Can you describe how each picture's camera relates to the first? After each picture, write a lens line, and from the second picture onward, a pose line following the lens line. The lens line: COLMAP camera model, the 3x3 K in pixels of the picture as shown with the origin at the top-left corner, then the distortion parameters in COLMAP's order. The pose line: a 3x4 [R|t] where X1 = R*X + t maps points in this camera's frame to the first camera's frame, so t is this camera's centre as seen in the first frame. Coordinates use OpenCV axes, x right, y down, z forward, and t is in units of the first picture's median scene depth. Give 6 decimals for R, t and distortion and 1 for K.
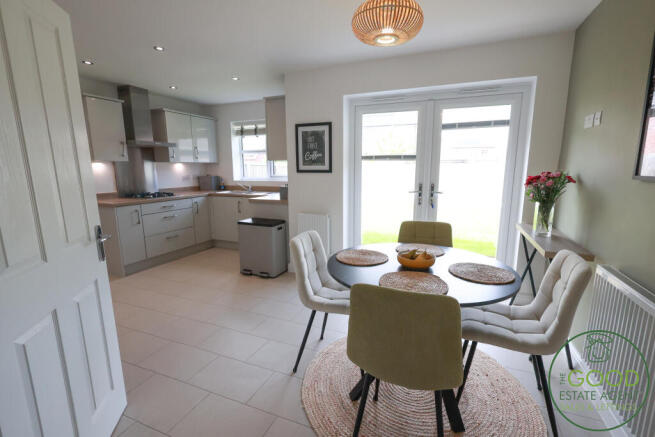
lens RADIAL K [[303.1, 0, 328.7], [0, 303.1, 221.4], [0, 0, 1]] dist [0.002705, 0.000464]
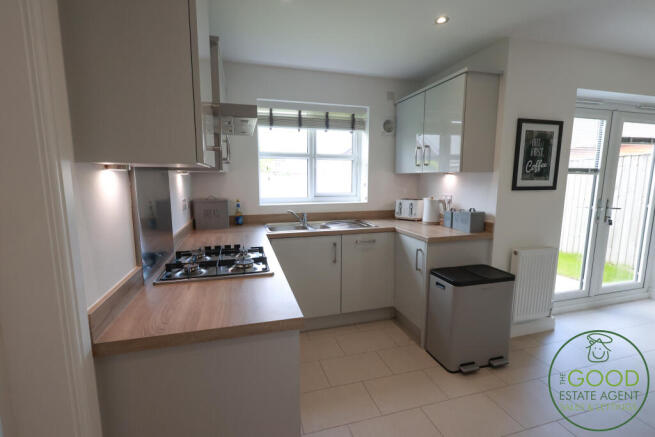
lens RADIAL K [[303.1, 0, 327.2], [0, 303.1, 219.6], [0, 0, 1]] dist [0.002705, 0.000464]
pose [[0.771434, -0.084483, 0.630675, -0.849491], [0.110194, 0.993909, -0.001647, -0.141905], [-0.626695, 0.070767, 0.776045, 0.745186]]
